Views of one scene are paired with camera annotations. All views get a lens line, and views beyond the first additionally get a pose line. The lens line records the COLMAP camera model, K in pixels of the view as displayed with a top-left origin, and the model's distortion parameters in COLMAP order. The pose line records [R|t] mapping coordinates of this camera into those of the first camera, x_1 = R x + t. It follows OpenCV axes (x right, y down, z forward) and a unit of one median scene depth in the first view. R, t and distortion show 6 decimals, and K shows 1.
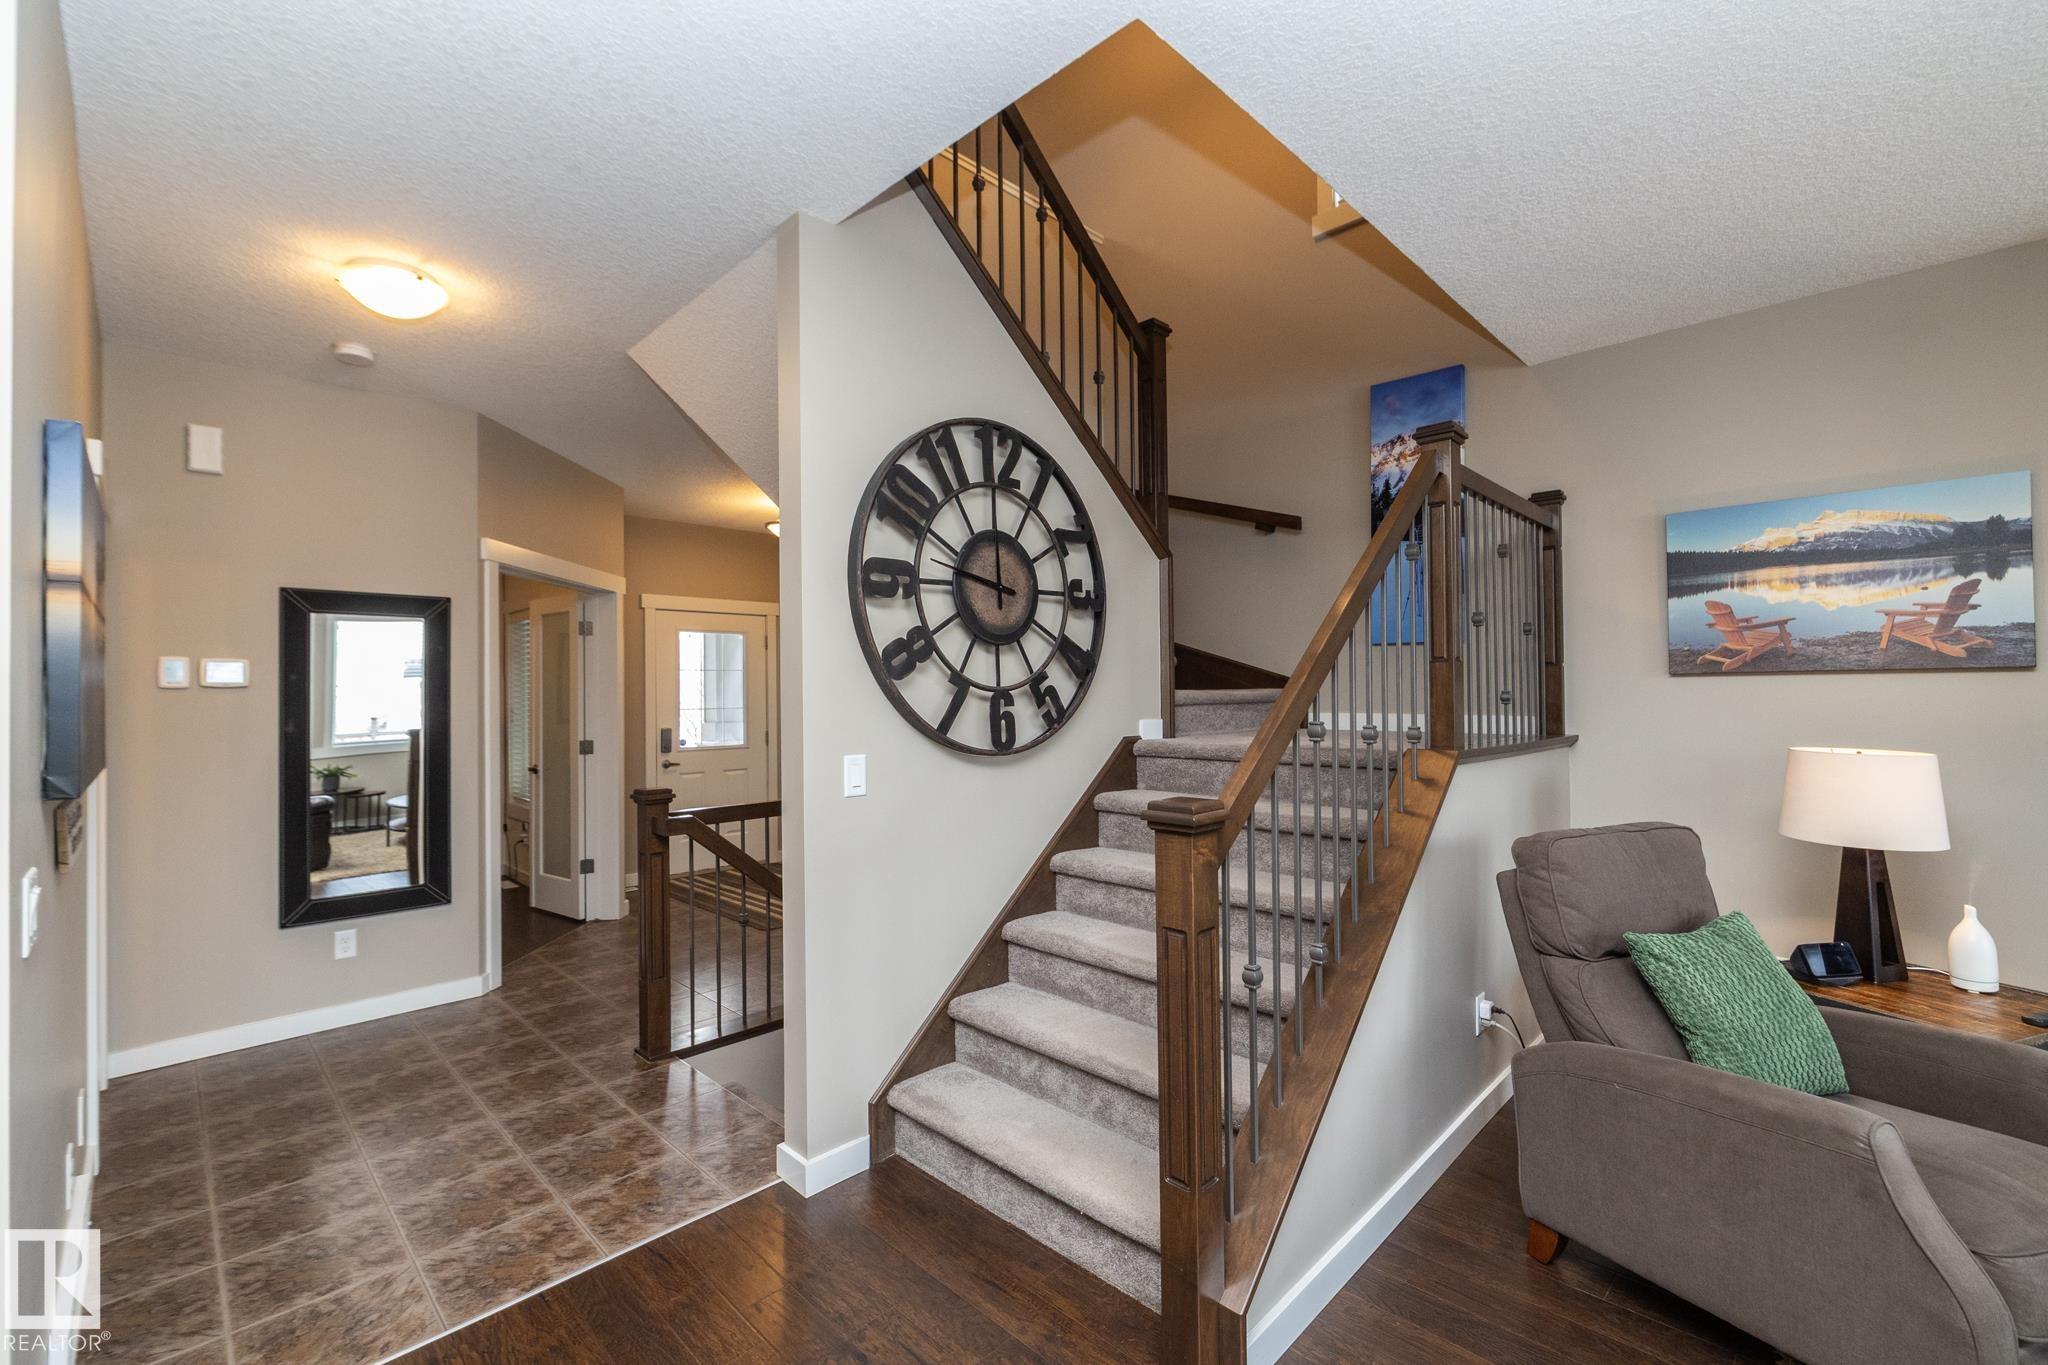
lens RADIAL K [[870.9, 0, 1018.4], [0, 870.9, 681.2], [0, 0, 1]] dist [-0.001036, -0.001533]
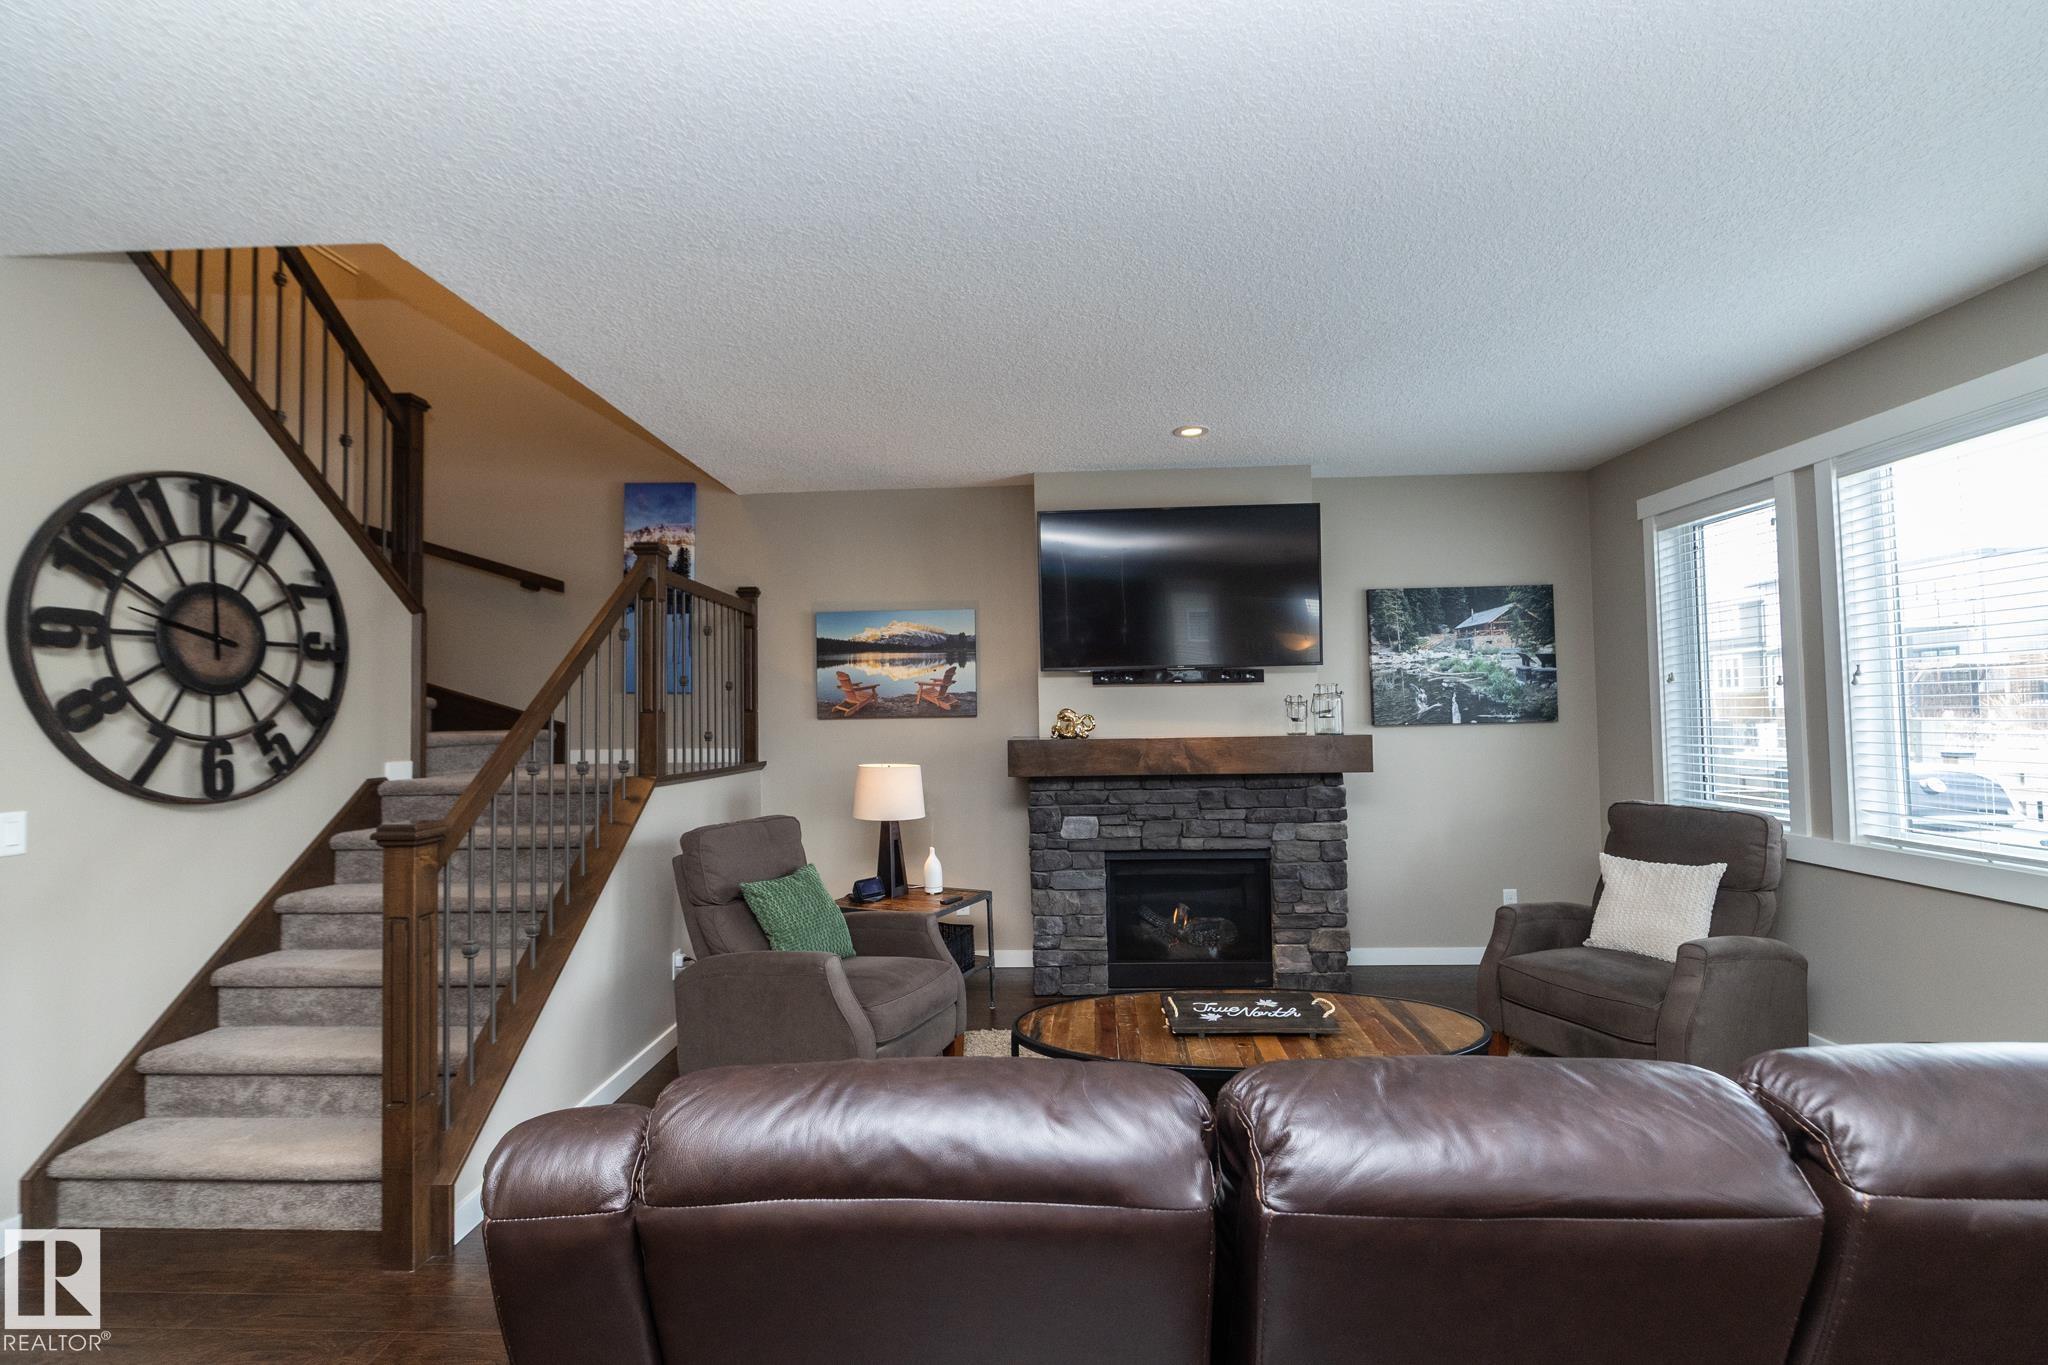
lens RADIAL K [[870.9, 0, 1021.0], [0, 870.9, 686.9], [0, 0, 1]] dist [-0.001036, -0.001533]
pose [[0.731988, 0.020257, 0.681017, -0.025524], [-0.001489, 0.999603, -0.028134, -0.024270], [-0.681316, 0.019580, 0.731727, -0.404829]]
